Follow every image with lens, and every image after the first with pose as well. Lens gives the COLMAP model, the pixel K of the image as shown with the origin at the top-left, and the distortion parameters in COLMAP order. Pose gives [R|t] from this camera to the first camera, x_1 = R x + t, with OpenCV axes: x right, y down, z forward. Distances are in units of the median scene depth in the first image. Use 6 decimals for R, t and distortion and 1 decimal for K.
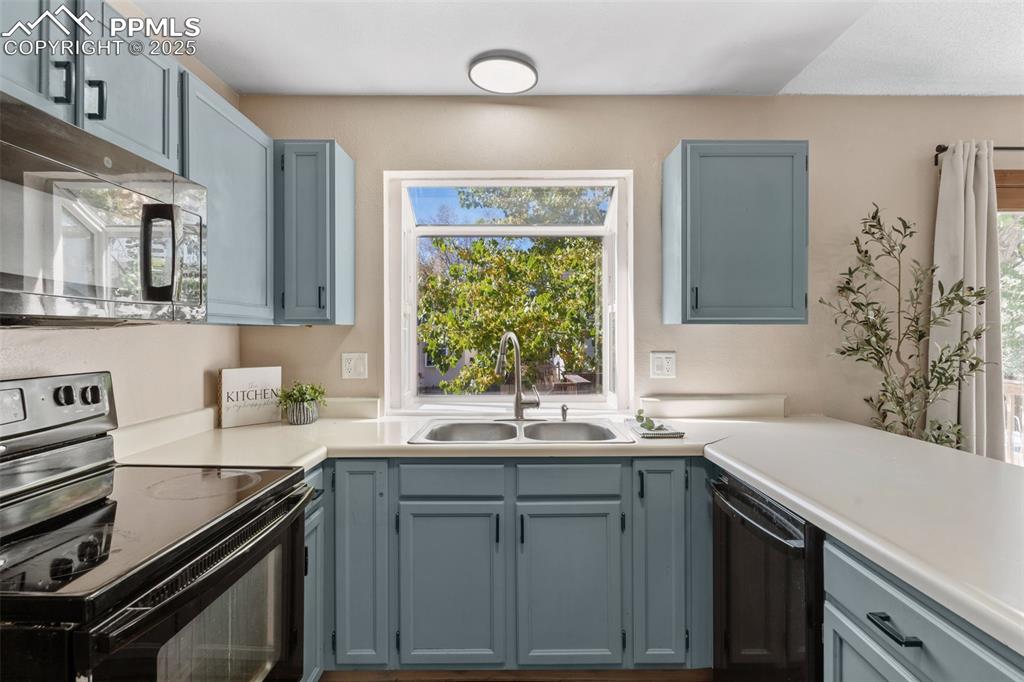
lens RADIAL K [[531.5, 0, 516.5], [0, 531.5, 332.0], [0, 0, 1]] dist [0.037931, 0.000071]
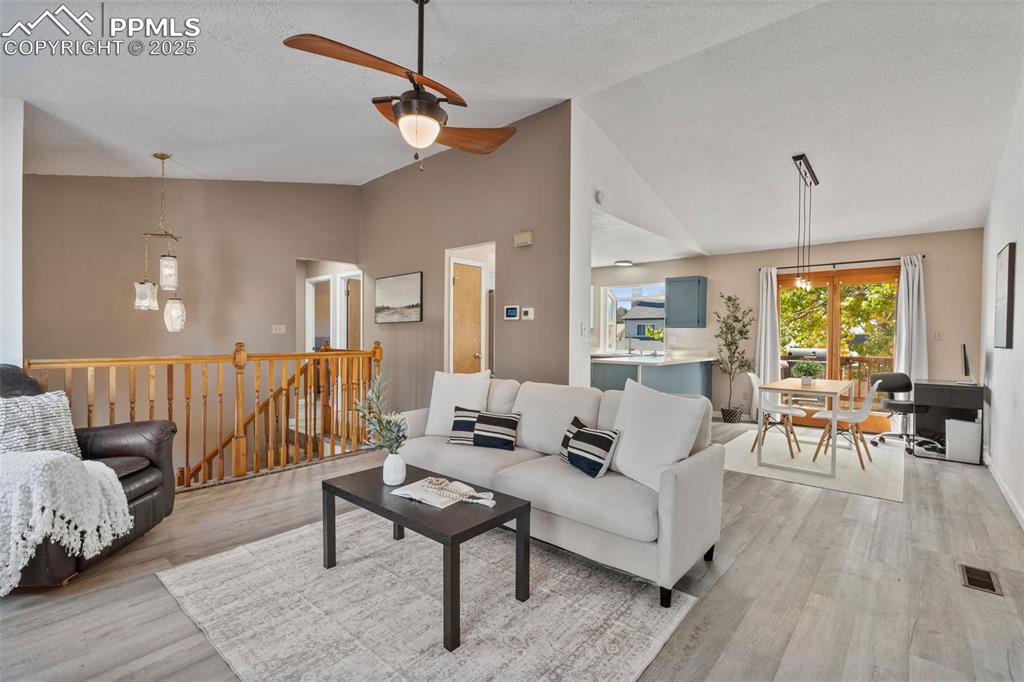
lens RADIAL K [[456.2, 0, 512.8], [0, 456.2, 346.7], [0, 0, 1]] dist [-0.002278, 0.000300]
pose [[0.748244, 0.025318, -0.662940, 1.609134], [-0.012932, 0.999638, 0.023581, 0.054752], [0.663297, -0.009071, 0.748301, -2.049529]]
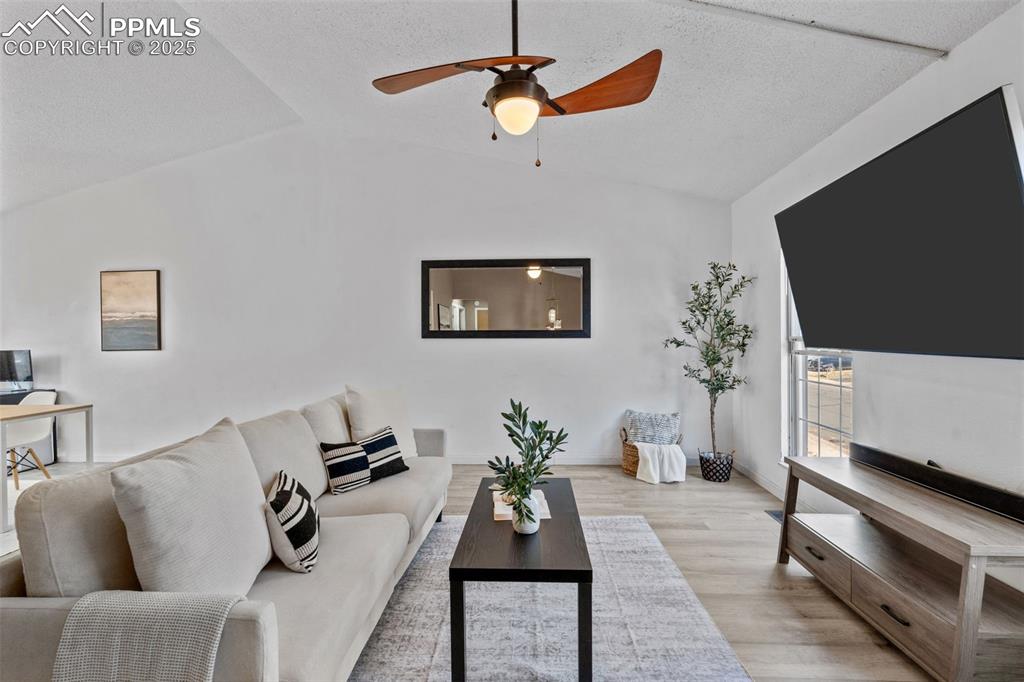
lens RADIAL K [[456.1, 0, 519.0], [0, 456.1, 335.3], [0, 0, 1]] dist [-0.009138, 0.000577]
pose [[0.050954, 0.007643, 0.998672, -0.054658], [0.013870, 0.999869, -0.008360, 0.052687], [-0.998605, 0.014277, 0.050841, -1.499480]]
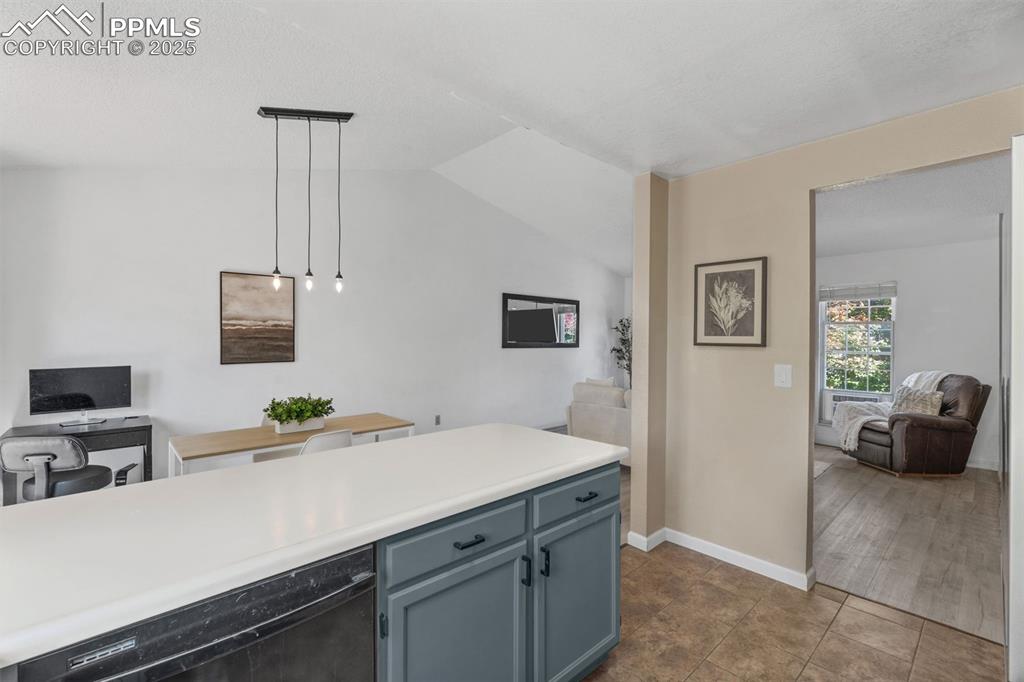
lens RADIAL K [[456.1, 0, 519.0], [0, 456.1, 335.3], [0, 0, 1]] dist [-0.009138, 0.000577]
pose [[-0.686572, -0.003267, 0.727054, -0.189254], [-0.002994, 0.999994, 0.001667, -0.035871], [-0.727056, -0.001032, -0.686578, 0.796728]]
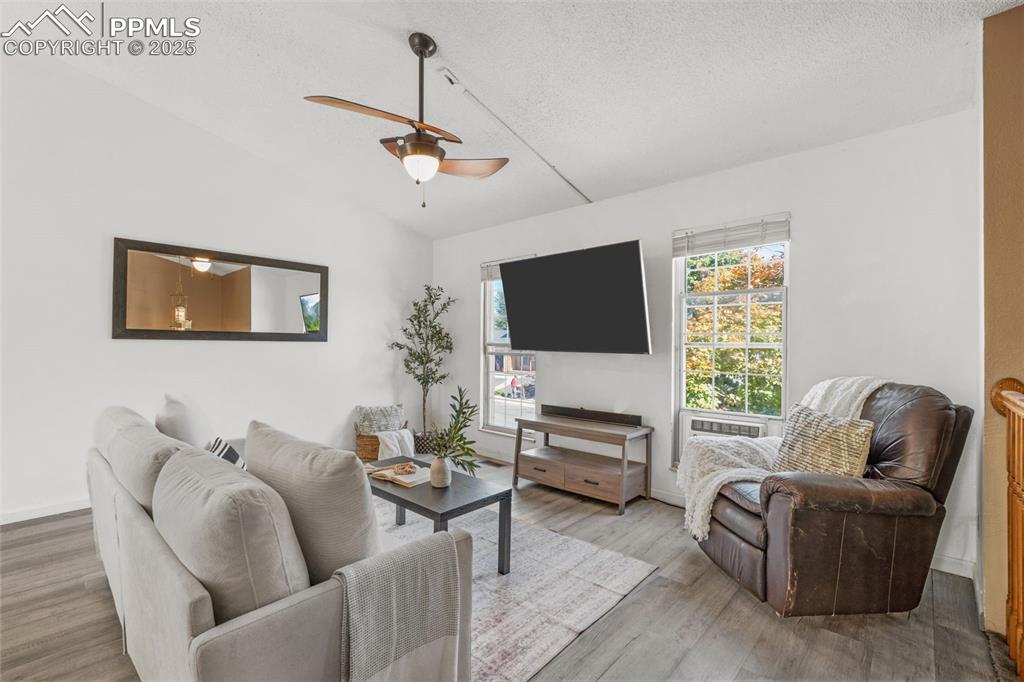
lens RADIAL K [[446.6, 0, 517.0], [0, 446.6, 335.9], [0, 0, 1]] dist [-0.016791, 0.000184]
pose [[-0.740494, 0.007731, 0.672018, -0.088784], [-0.002126, 0.999902, -0.013845, 0.053258], [-0.672059, -0.011681, -0.740405, -0.814178]]
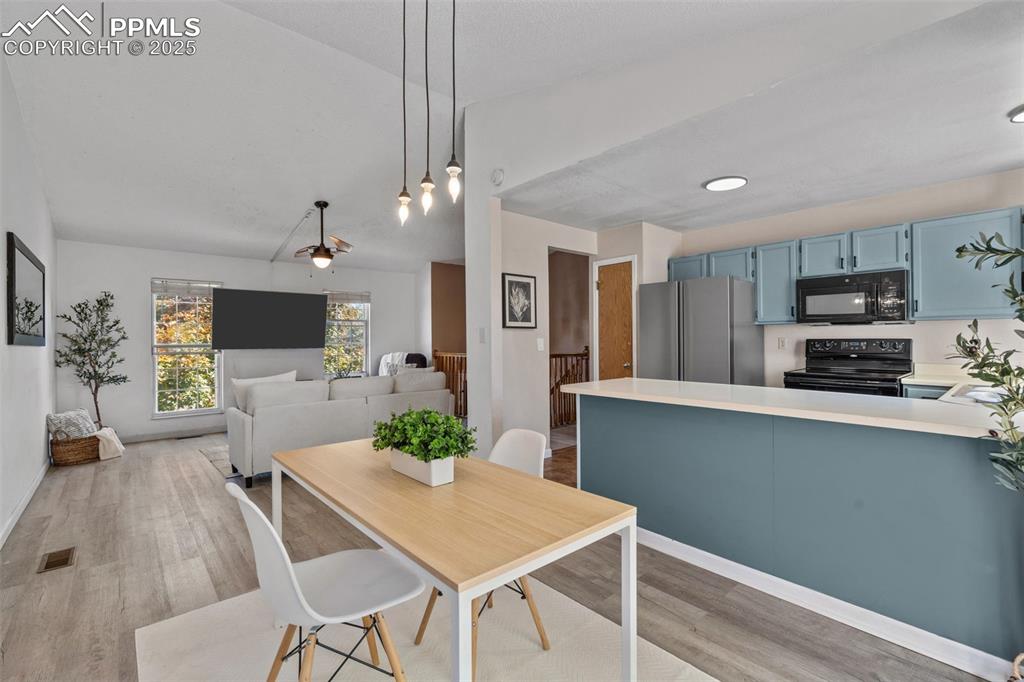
lens RADIAL K [[443.0, 0, 509.5], [0, 443.0, 336.6], [0, 0, 1]] dist [-0.002418, -0.000605]
pose [[-0.749979, 0.002862, -0.661455, 1.608758], [0.008545, 0.999949, -0.005362, 0.038930], [0.661406, -0.009674, -0.749965, 0.933268]]
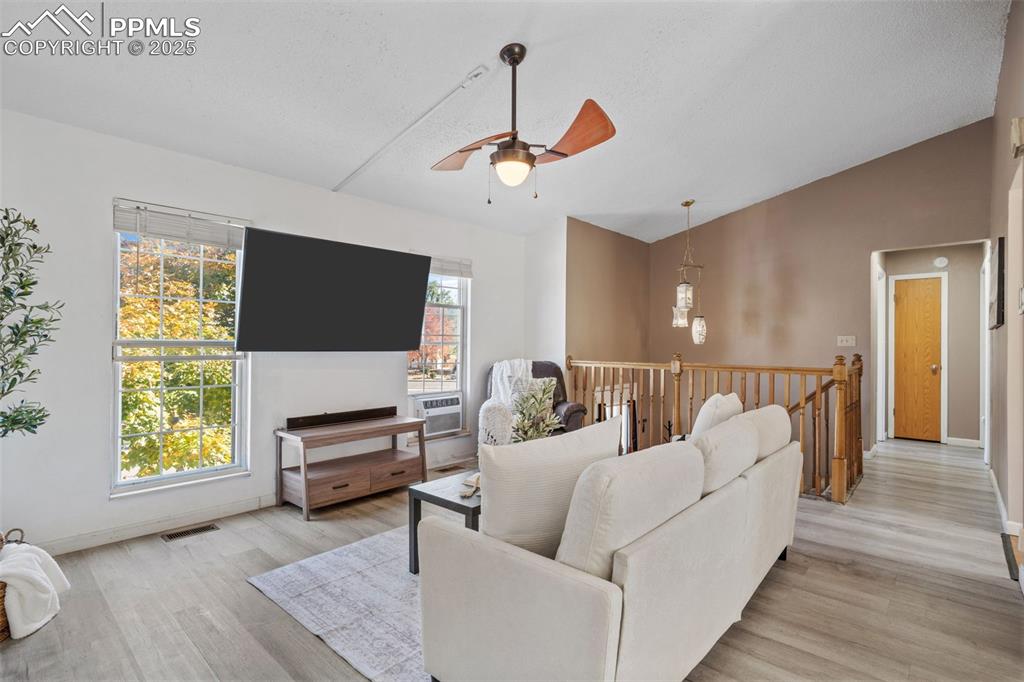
lens RADIAL K [[480.1, 0, 512.0], [0, 480.1, 341.0], [0, 0, 1]] dist [-0.003873, -0.000813]
pose [[-0.671082, -0.006278, -0.741357, 1.705411], [-0.007462, 0.999971, -0.001713, 0.051613], [0.741346, 0.004383, -0.671109, -0.645620]]
